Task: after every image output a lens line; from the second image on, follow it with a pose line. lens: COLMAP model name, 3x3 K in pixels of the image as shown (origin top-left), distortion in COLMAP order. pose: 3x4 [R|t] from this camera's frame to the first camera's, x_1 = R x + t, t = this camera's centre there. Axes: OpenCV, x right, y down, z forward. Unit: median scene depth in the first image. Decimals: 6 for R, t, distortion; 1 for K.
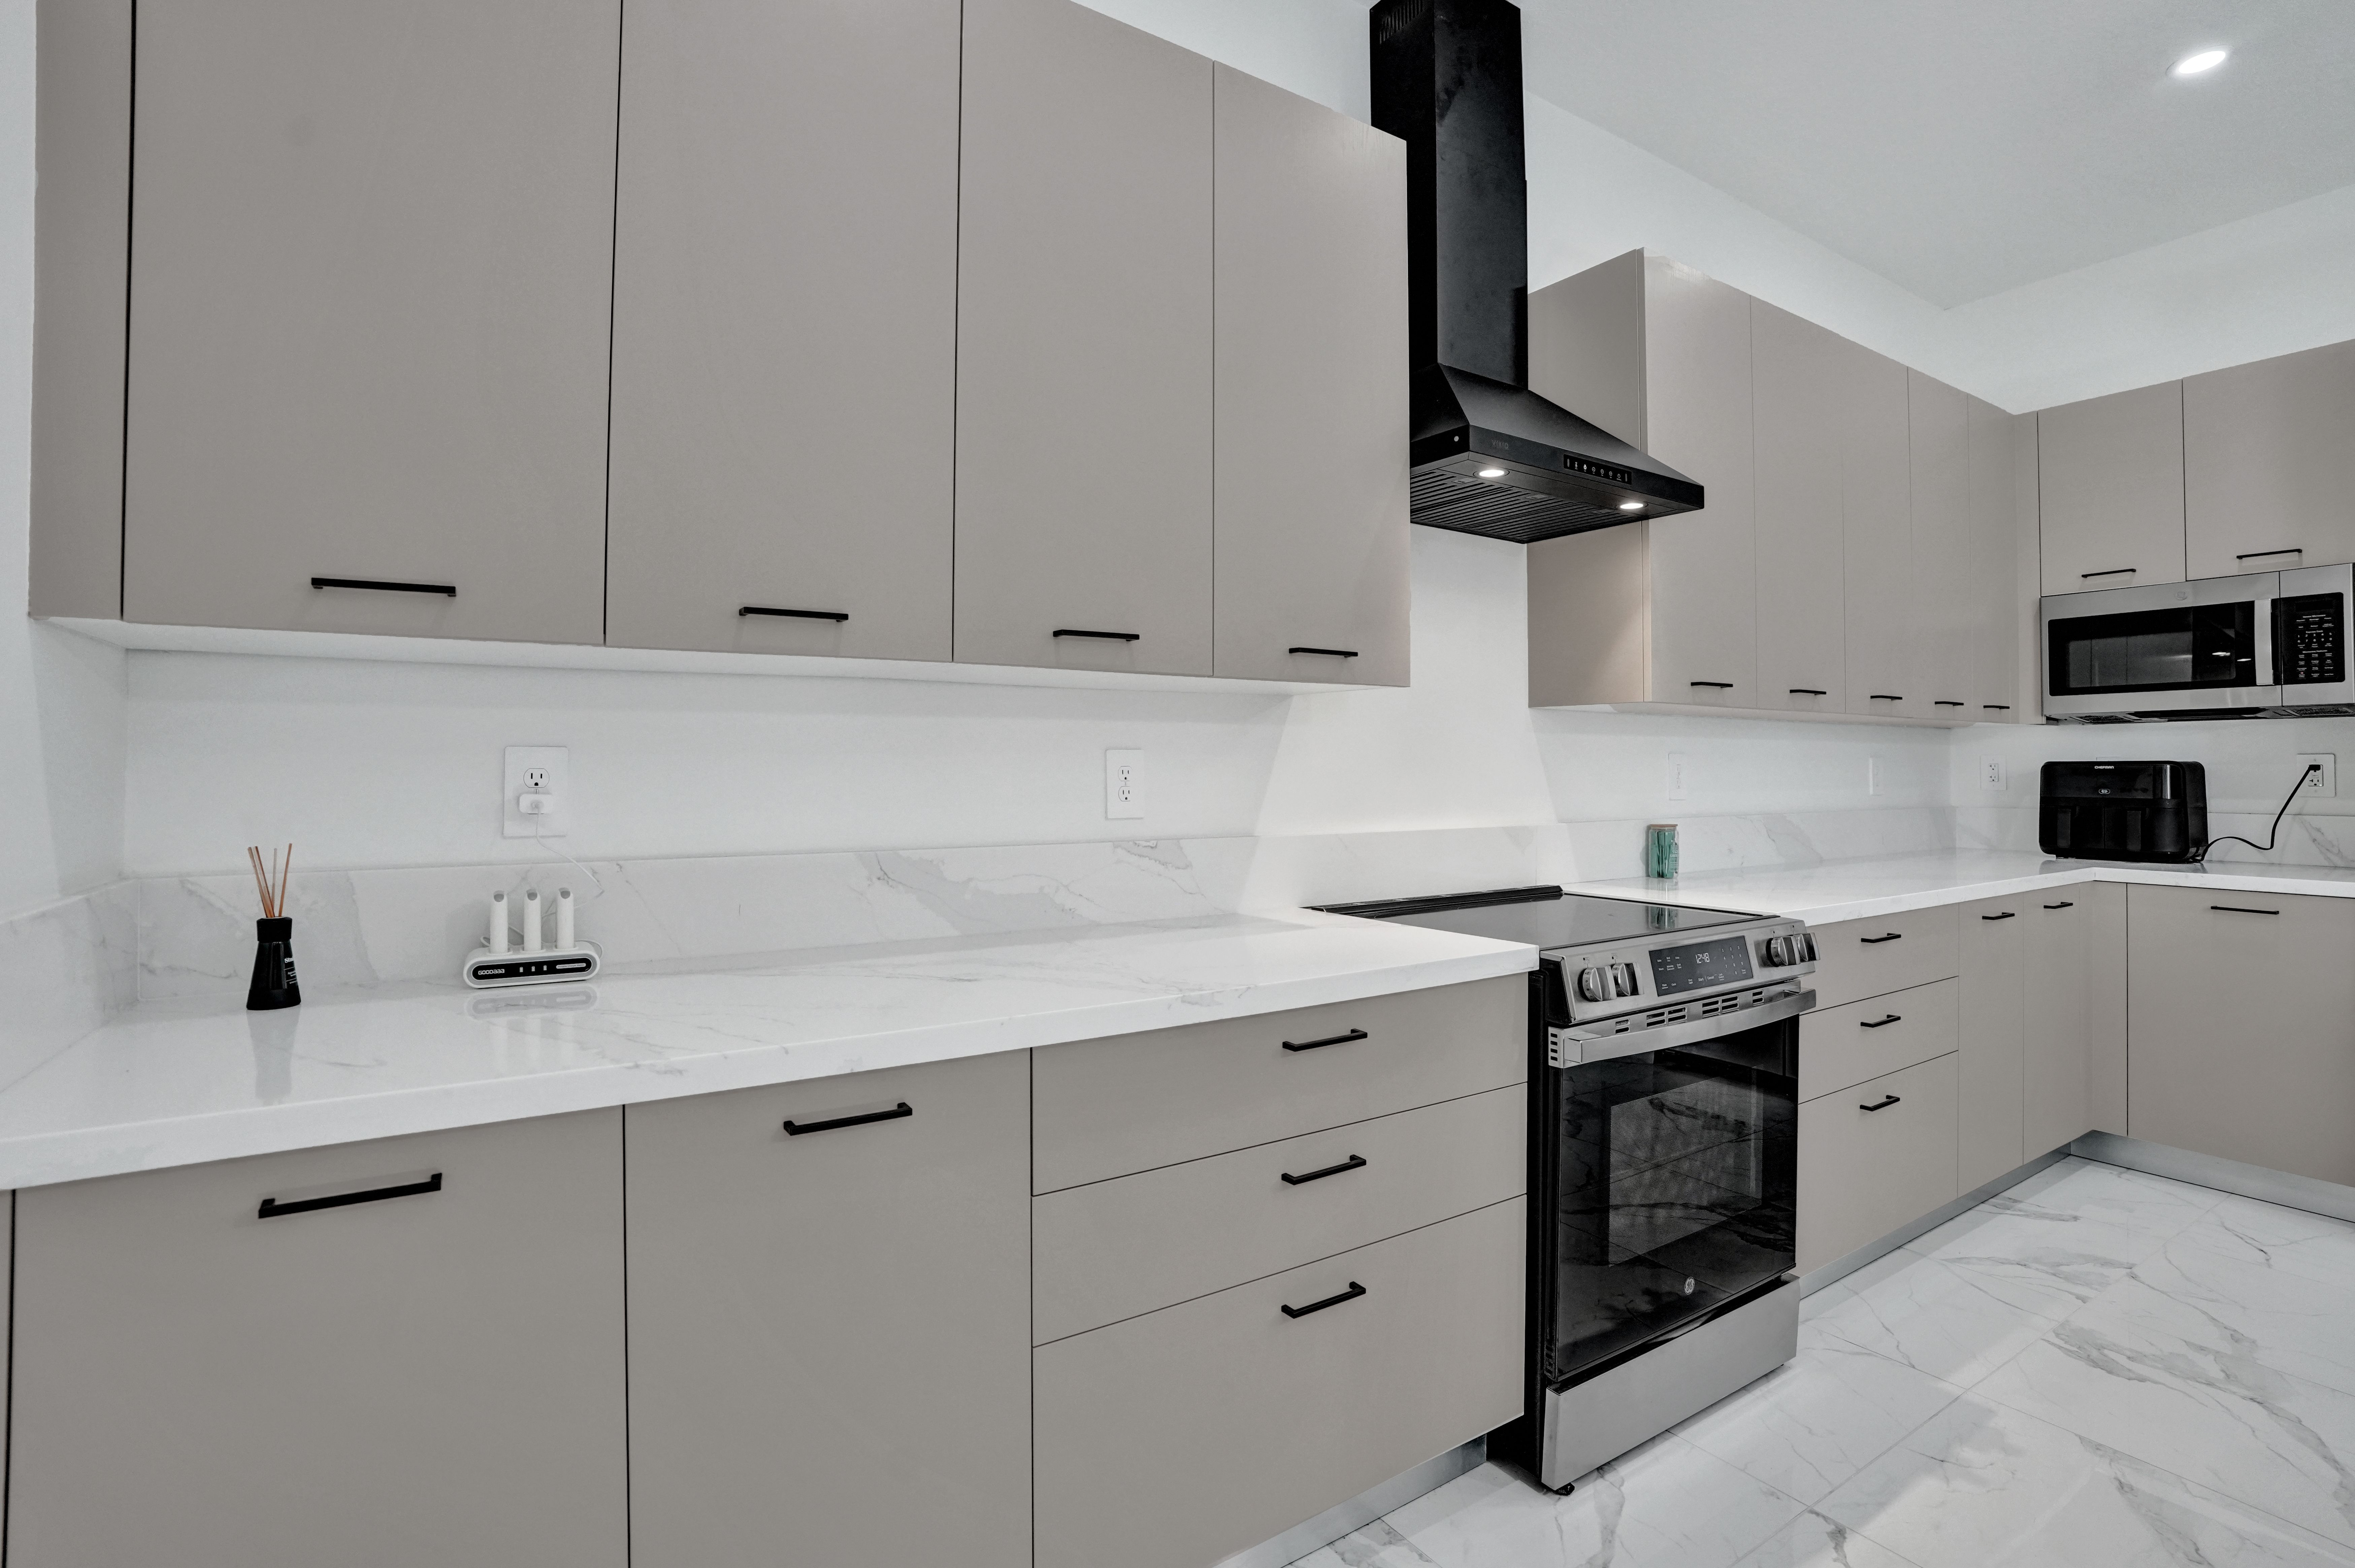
lens RADIAL K [[1090.2, 0, 1173.7], [0, 1090.2, 787.3], [0, 0, 1]] dist [-0.068132, 0.025183]
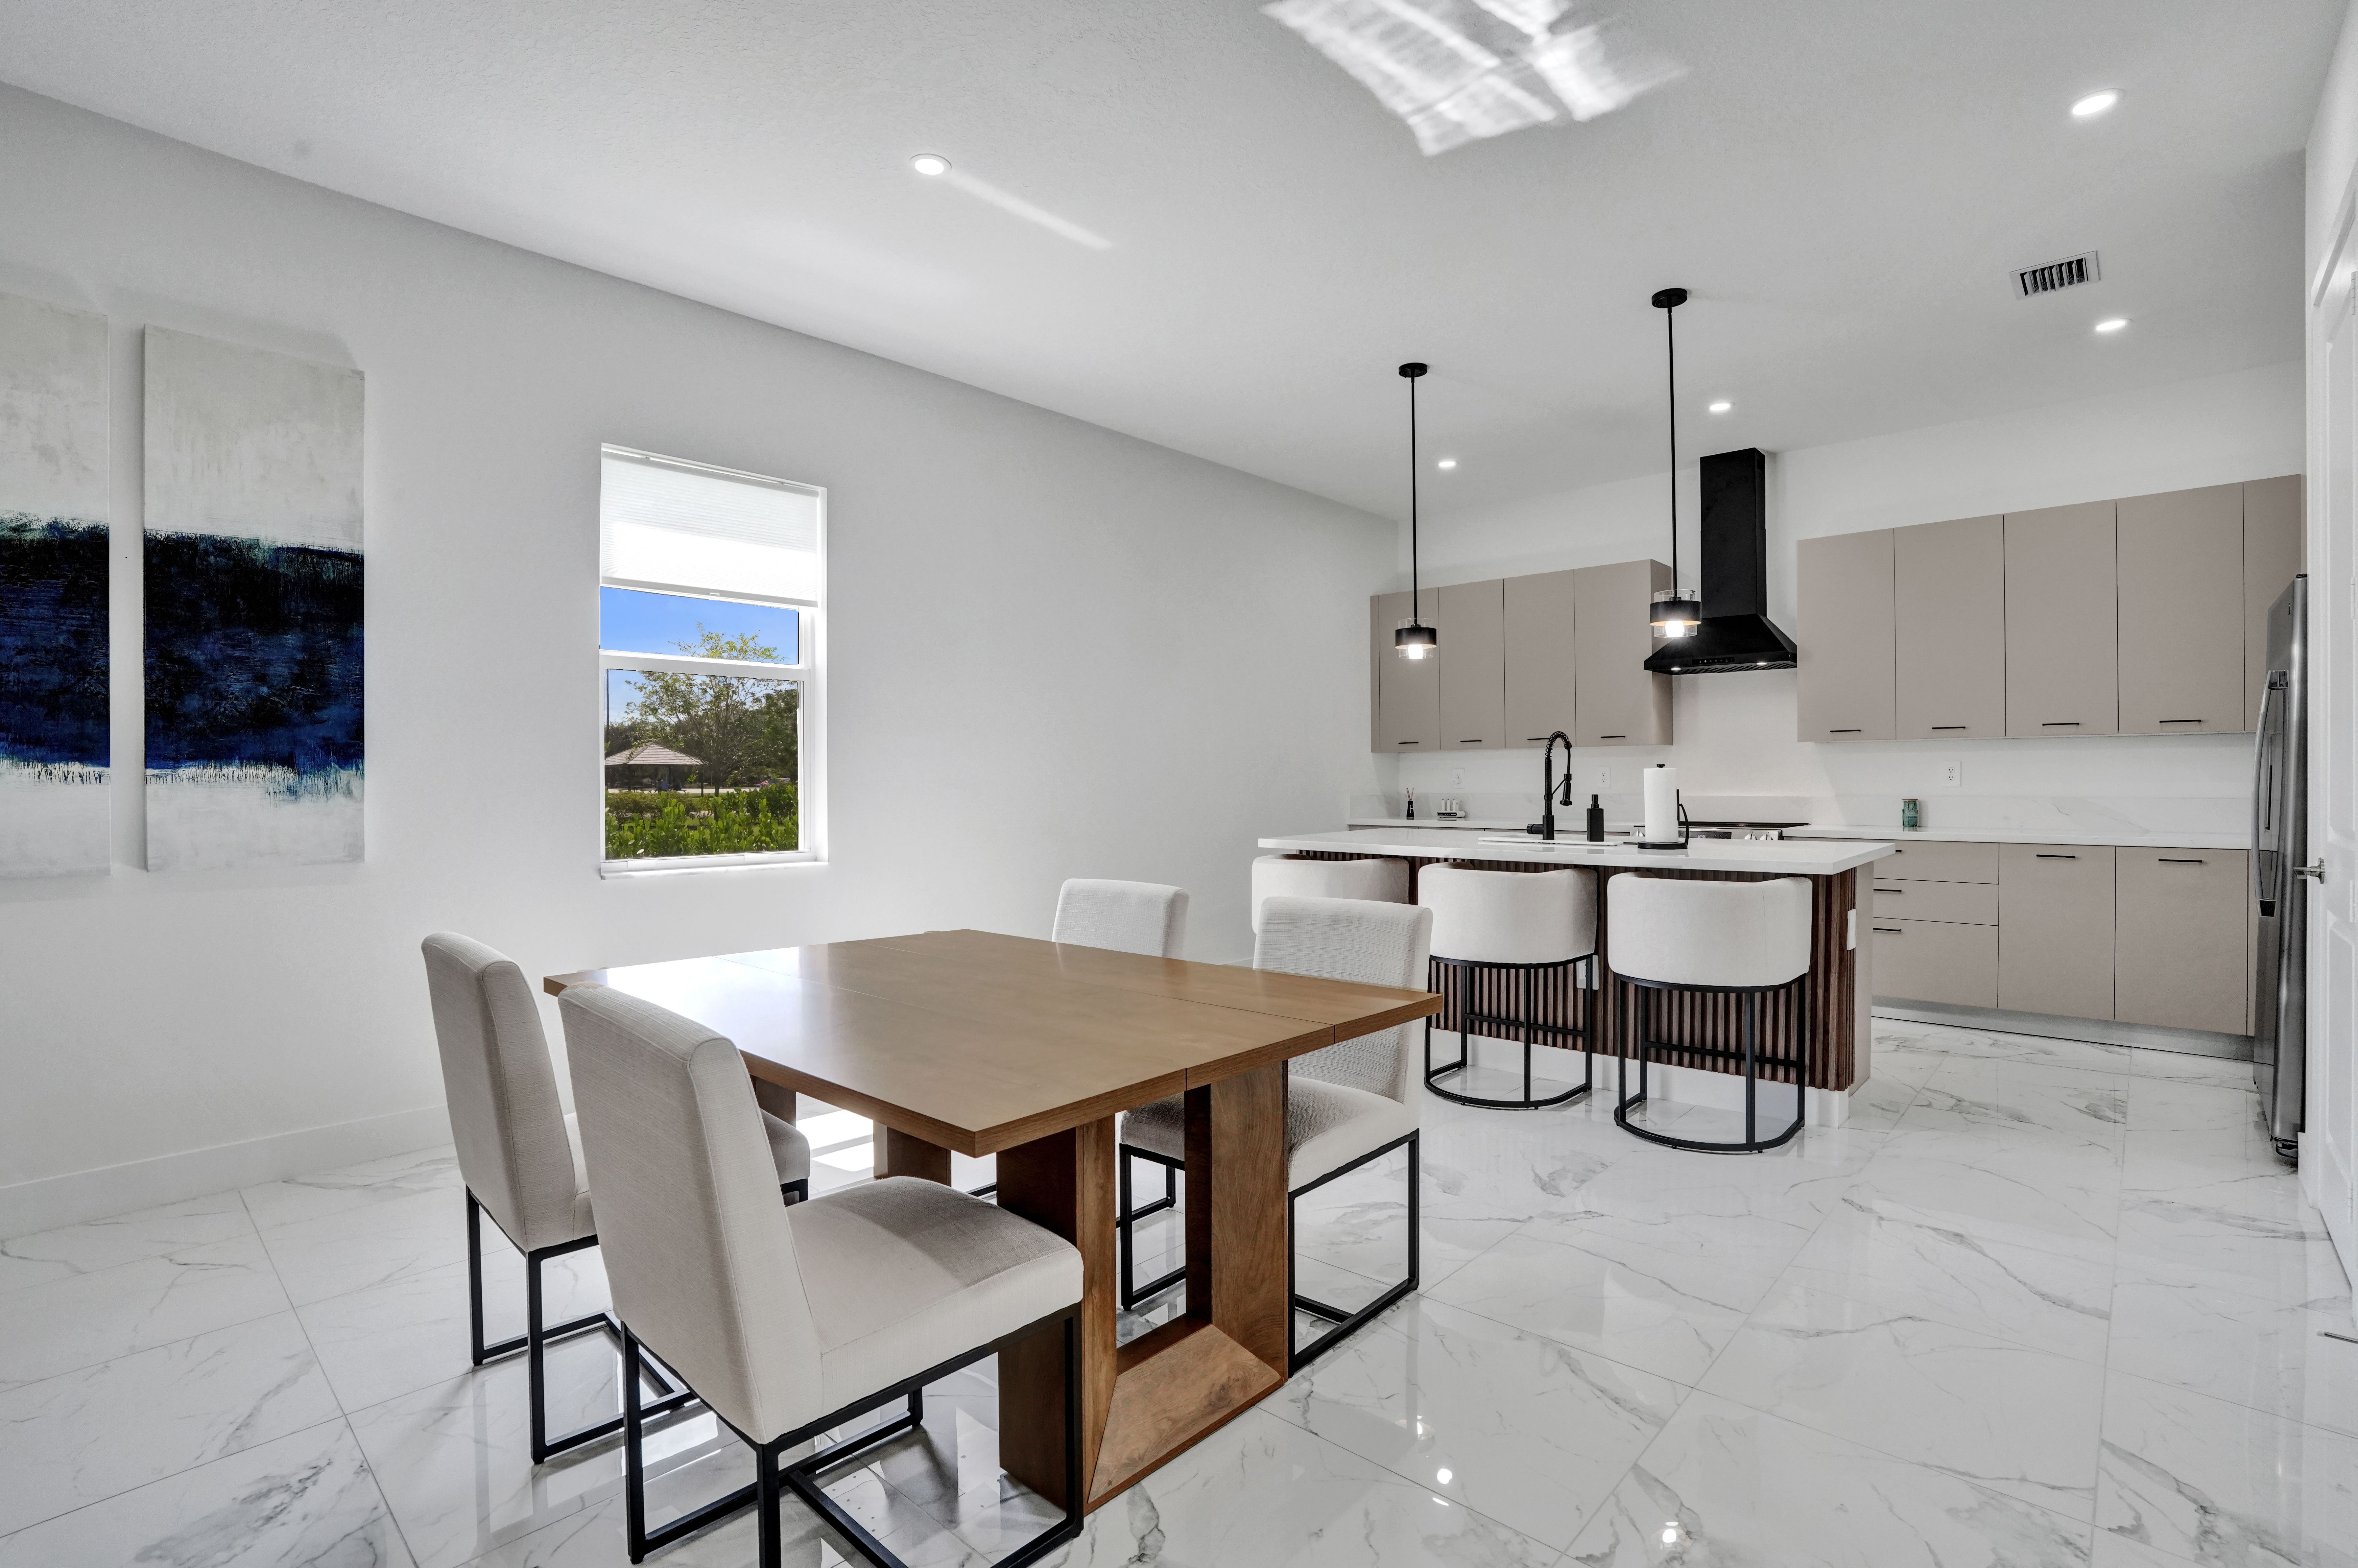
lens RADIAL K [[1091.7, 0, 1175.2], [0, 1091.7, 787.3], [0, 0, 1]] dist [-0.068132, 0.025183]
pose [[0.245532, 0.005989, -0.969370, 3.785244], [-0.008060, 0.999959, 0.004136, 0.032209], [0.969355, 0.006797, 0.245571, -1.383640]]
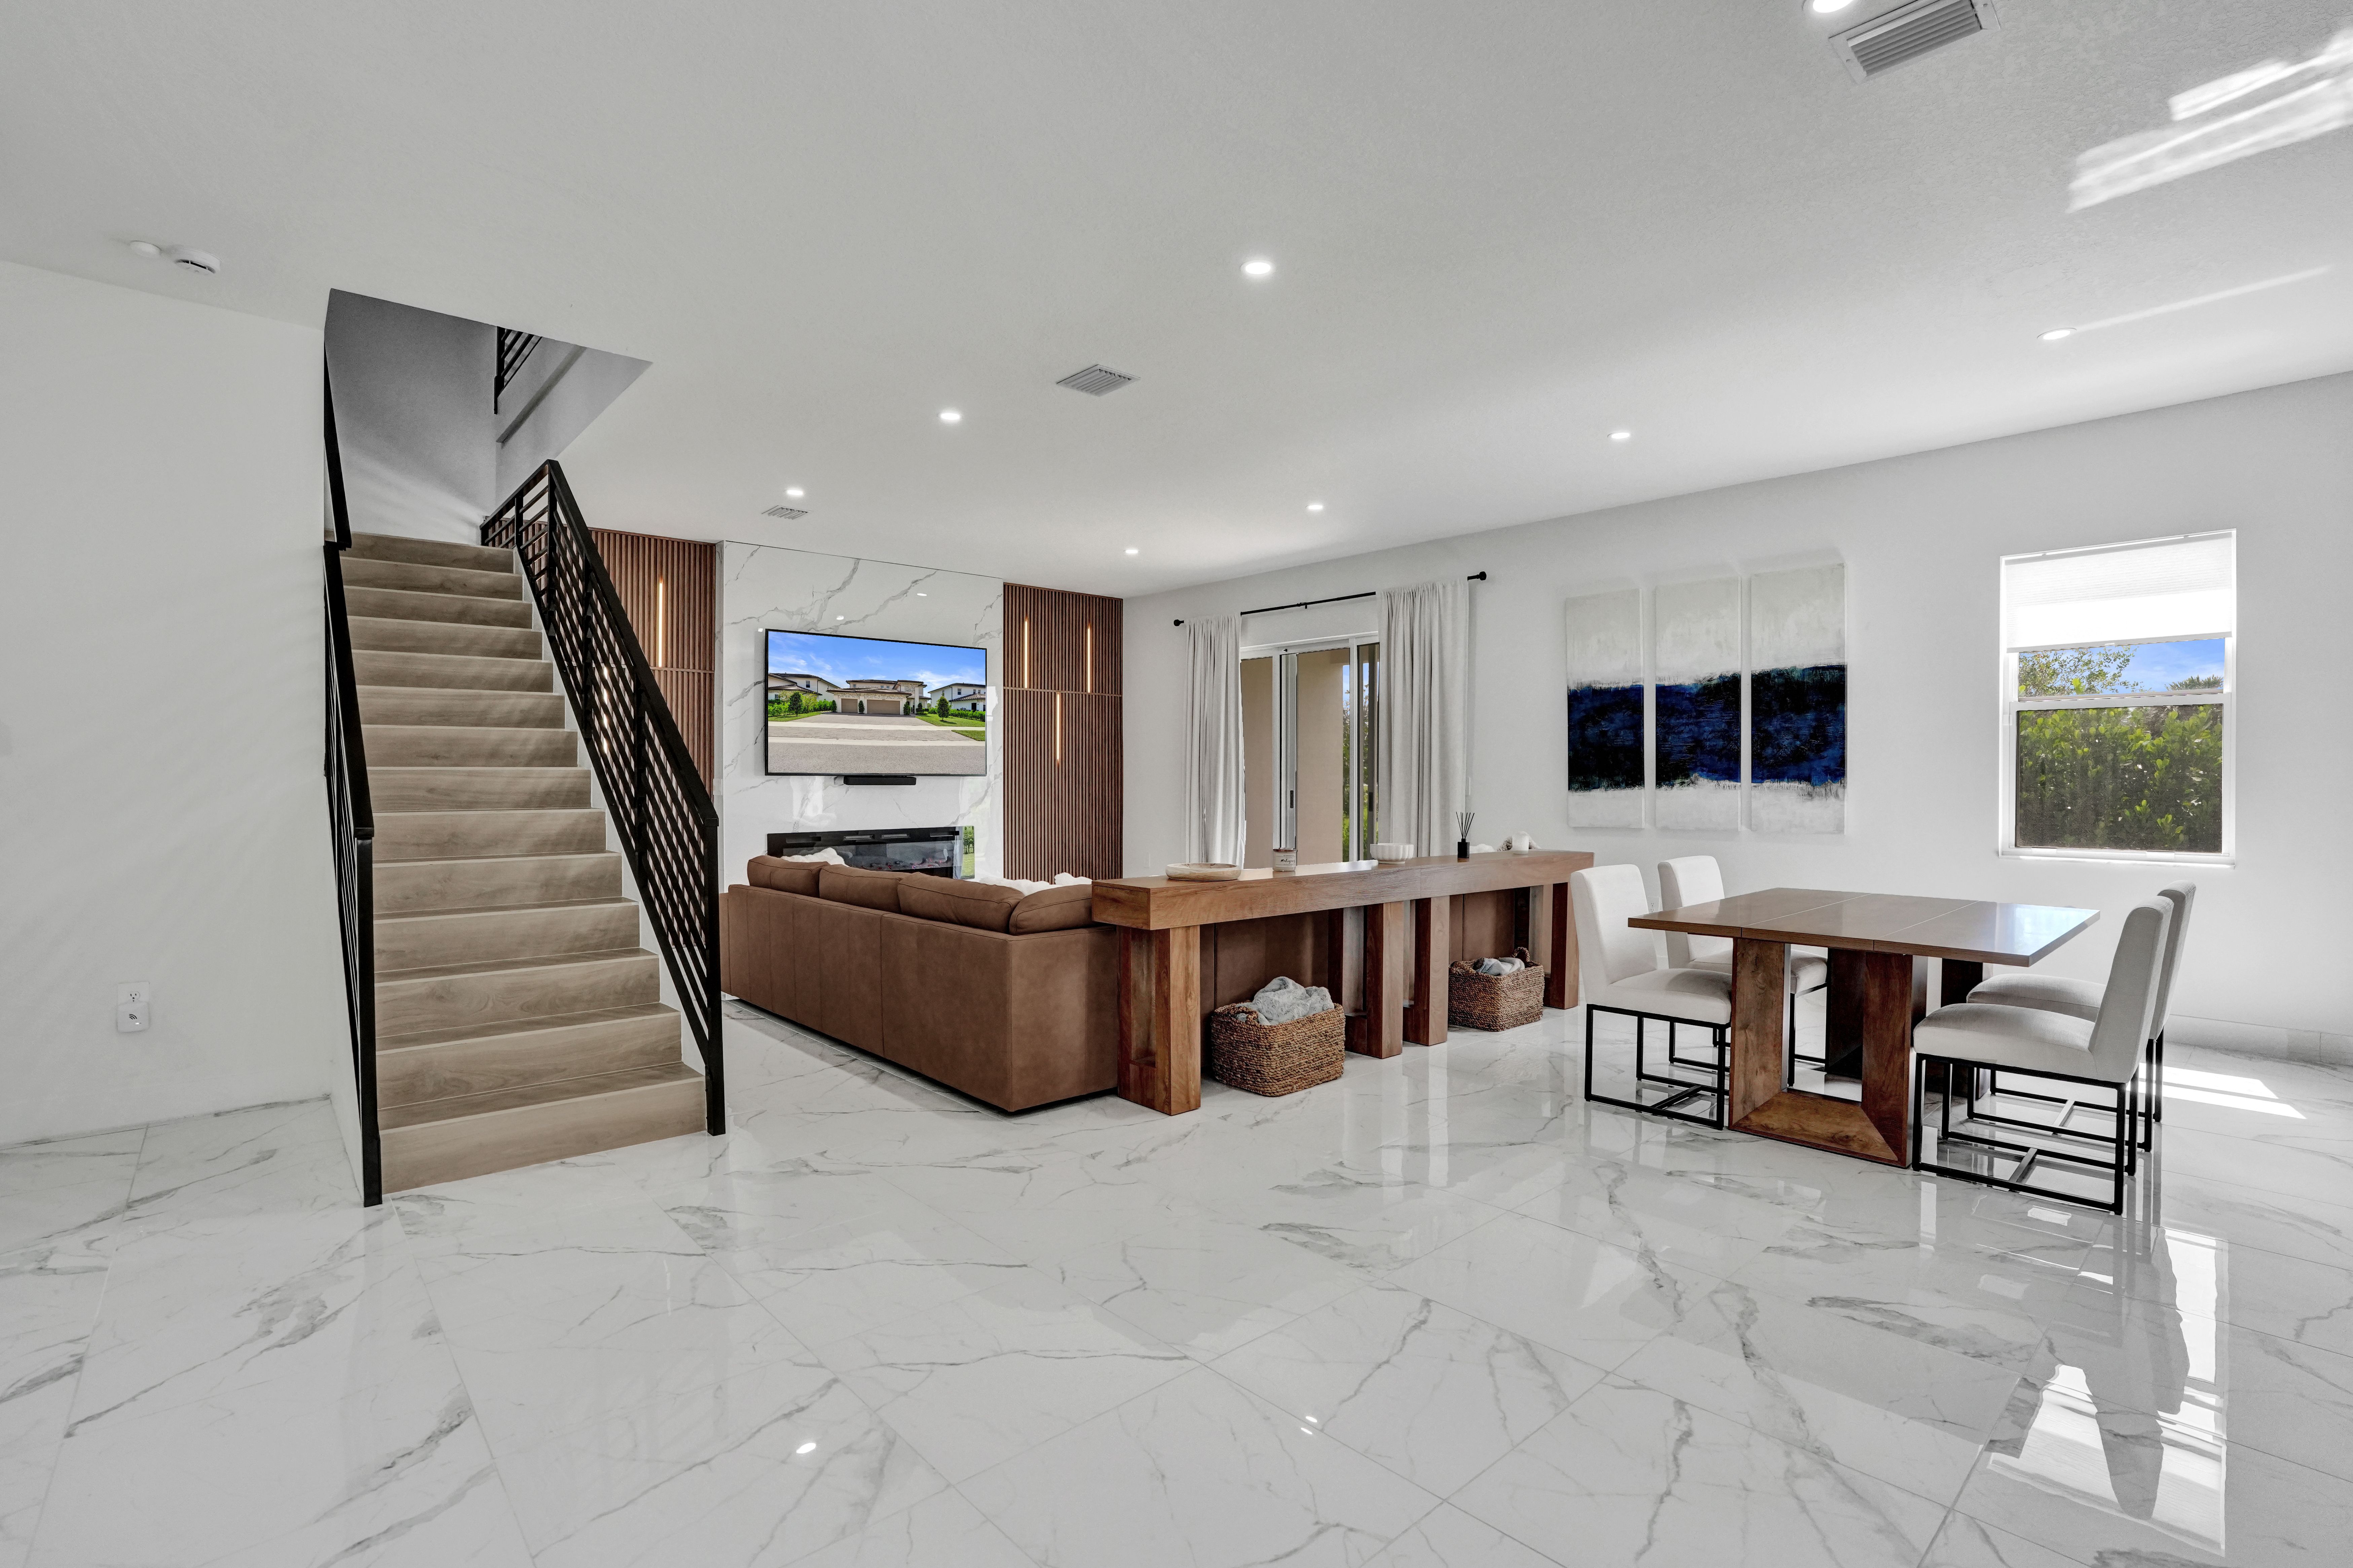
lens RADIAL K [[1089.3, 0, 1172.8], [0, 1089.3, 787.3], [0, 0, 1]] dist [-0.068132, 0.025183]
pose [[-0.987494, 0.002333, -0.157641, 4.355046], [-0.000502, 0.999839, 0.017939, -0.035385], [0.157658, 0.017793, -0.987333, 1.023864]]
